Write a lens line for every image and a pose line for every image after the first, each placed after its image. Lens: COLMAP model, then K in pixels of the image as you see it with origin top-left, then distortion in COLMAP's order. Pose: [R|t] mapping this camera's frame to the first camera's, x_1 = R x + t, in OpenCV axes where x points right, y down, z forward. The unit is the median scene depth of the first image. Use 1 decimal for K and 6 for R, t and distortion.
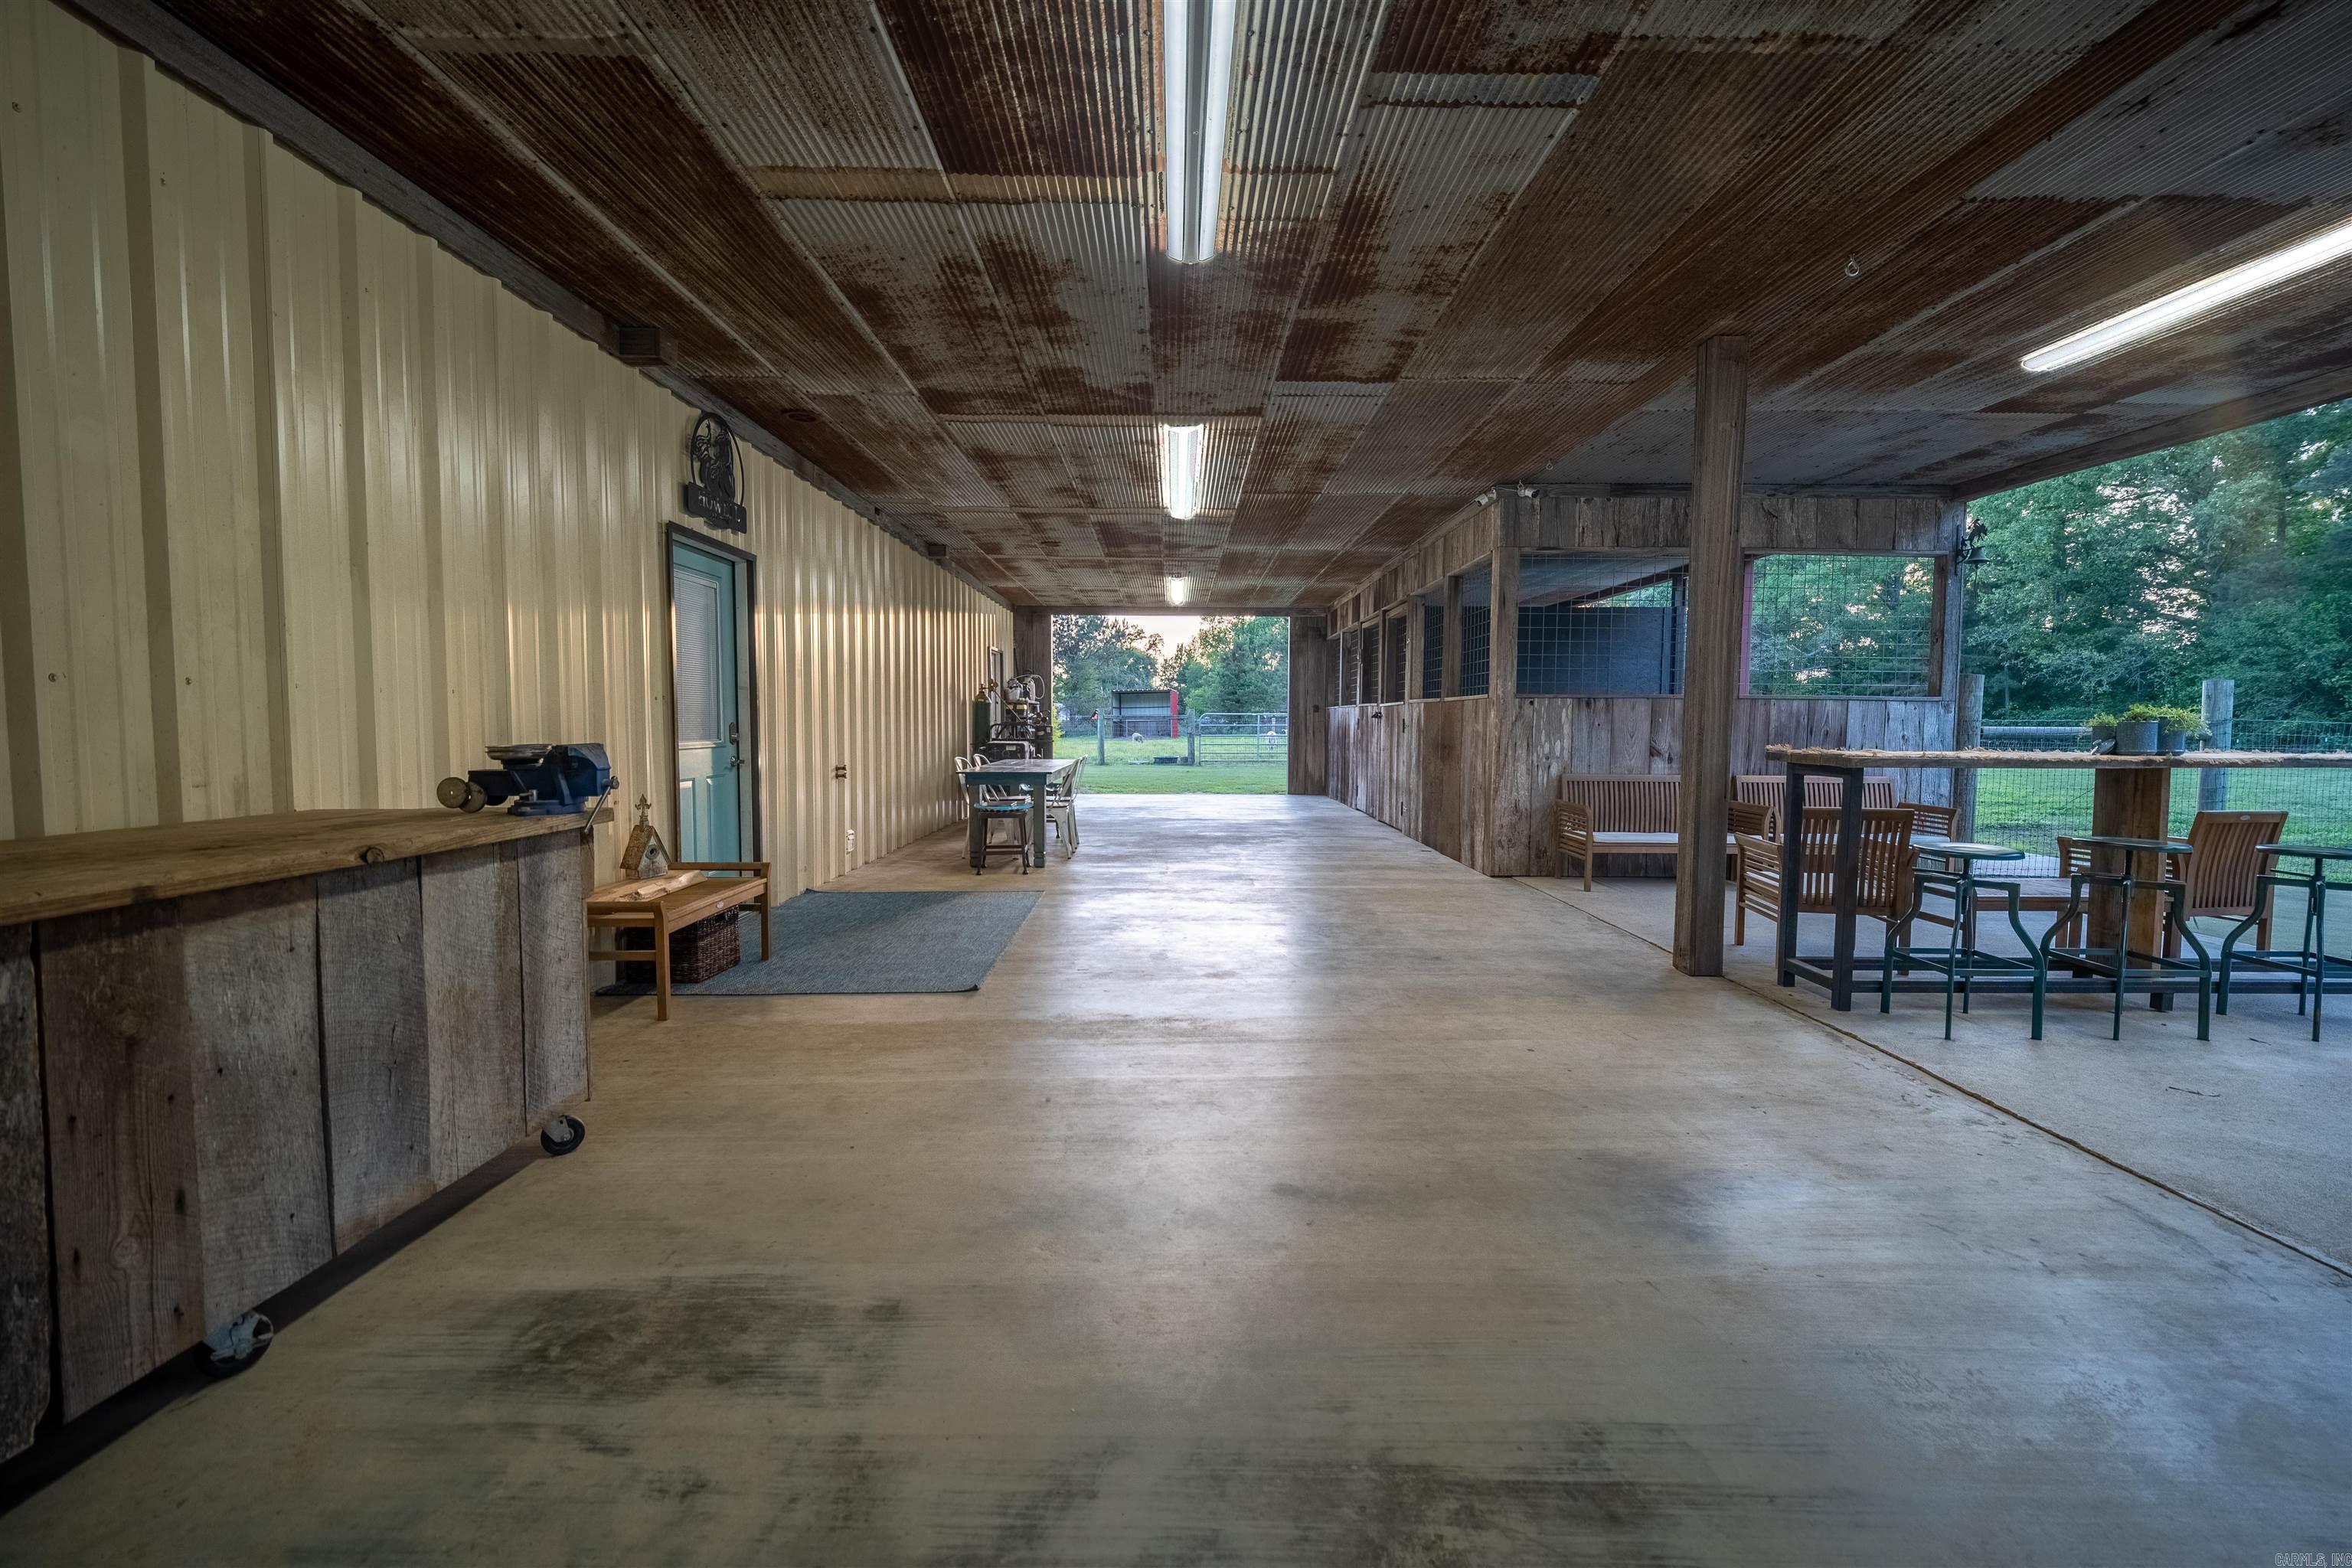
lens RADIAL K [[1050.3, 0, 1179.2], [0, 1050.3, 784.4], [0, 0, 1]] dist [0.000018, 0.000171]
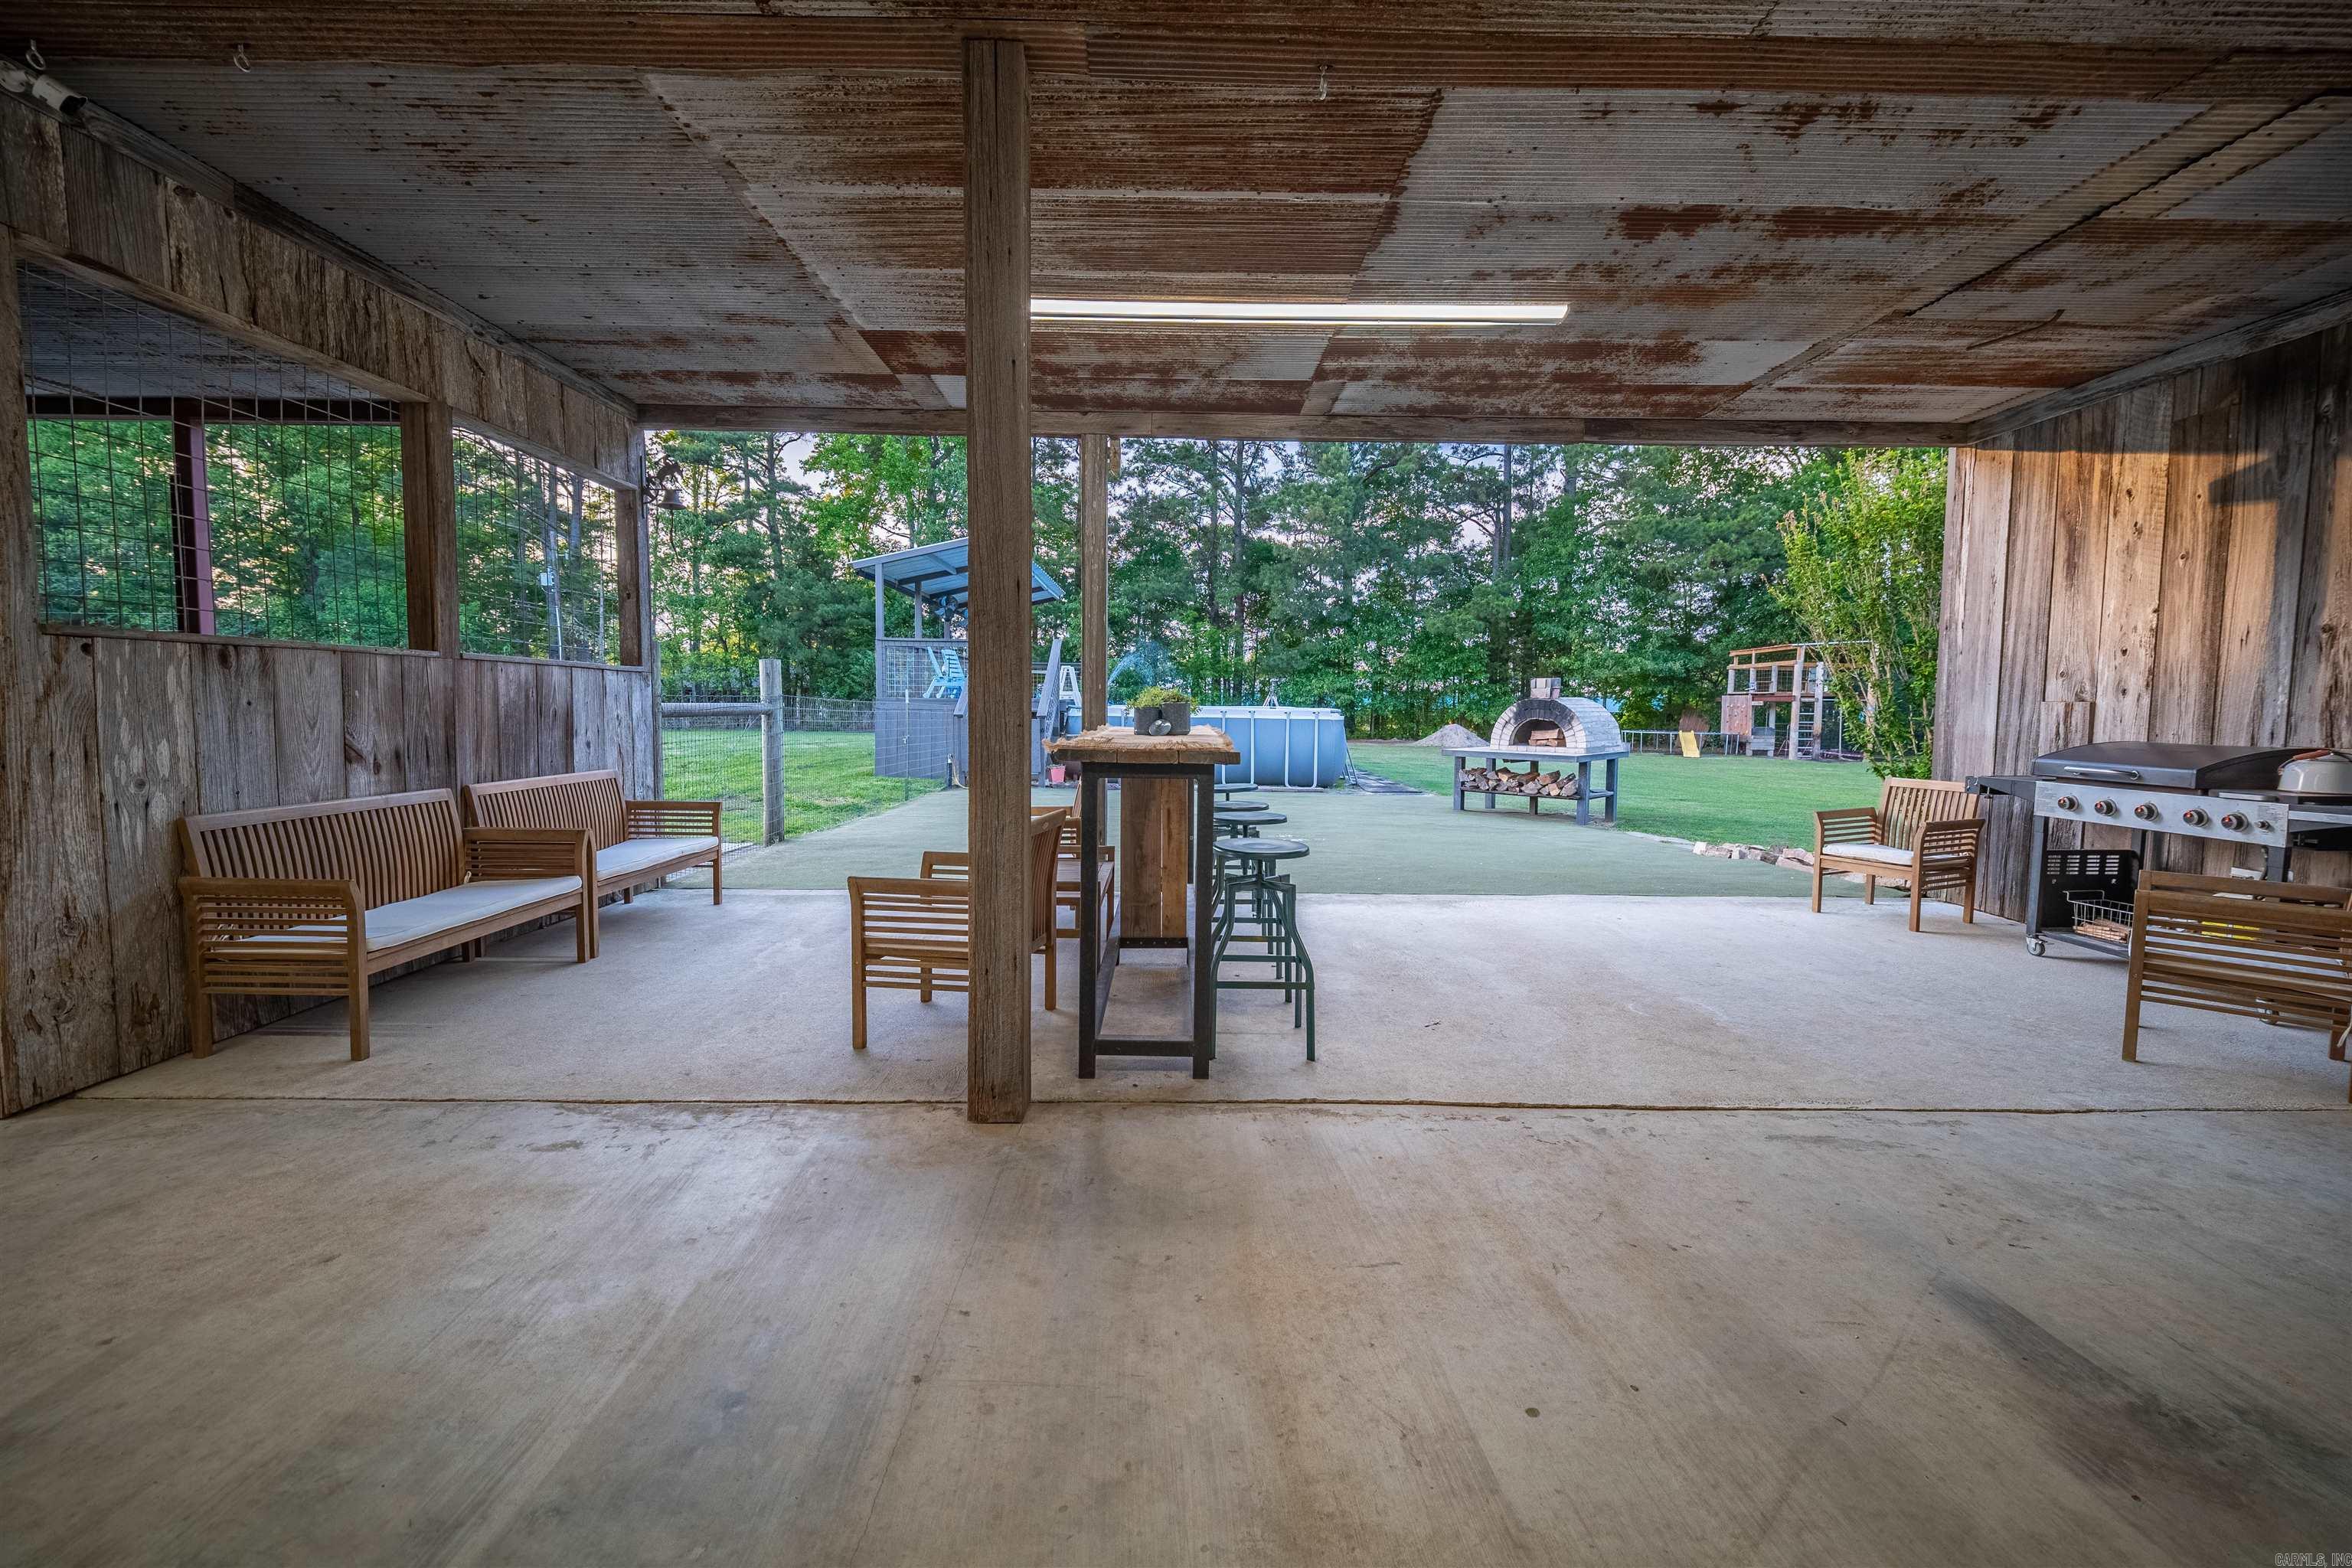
lens RADIAL K [[977.7, 0, 1187.8], [0, 977.7, 775.0], [0, 0, 1]] dist [0.000447, -0.001602]
pose [[-0.011055, -0.078968, 0.996816, -0.040647], [0.052140, 0.995475, 0.079440, -0.038199], [-0.998579, 0.052853, -0.006888, 0.594264]]
